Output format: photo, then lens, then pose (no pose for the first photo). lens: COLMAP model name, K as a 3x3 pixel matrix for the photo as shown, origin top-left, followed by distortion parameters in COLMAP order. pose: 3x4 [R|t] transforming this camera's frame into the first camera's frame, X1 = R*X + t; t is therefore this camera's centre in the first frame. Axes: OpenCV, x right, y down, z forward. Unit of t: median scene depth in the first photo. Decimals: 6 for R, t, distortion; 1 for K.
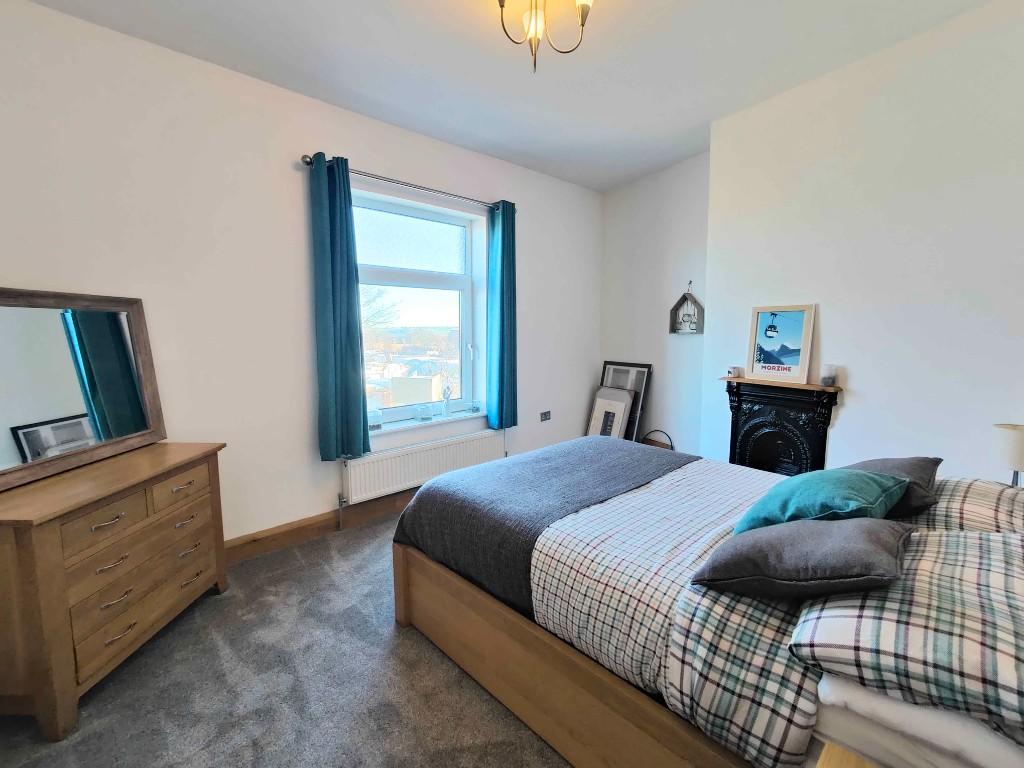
lens RADIAL K [[449.2, 0, 511.2], [0, 449.2, 380.2], [0, 0, 1]] dist [0.003305, 0.000727]
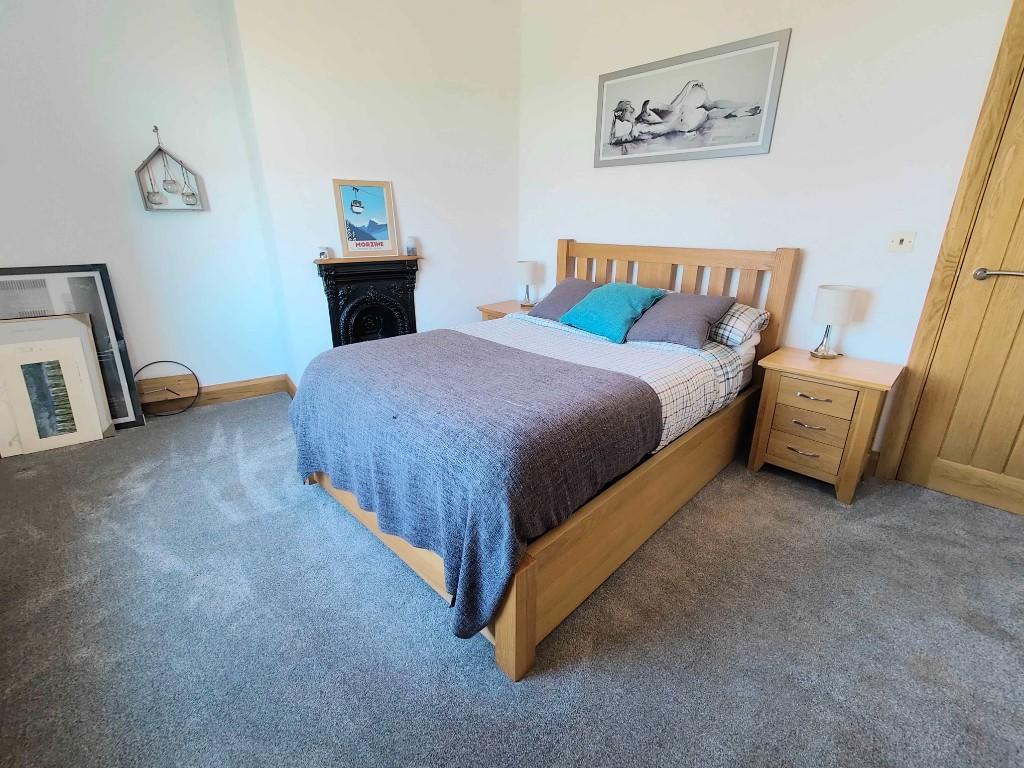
lens RADIAL K [[449.2, 0, 511.2], [0, 449.2, 380.2], [0, 0, 1]] dist [0.003305, 0.000727]
pose [[-0.025439, -0.337223, 0.941081, -0.513291], [0.115139, 0.934132, 0.337846, -0.046511], [-0.993024, 0.116949, 0.015064, 0.690769]]
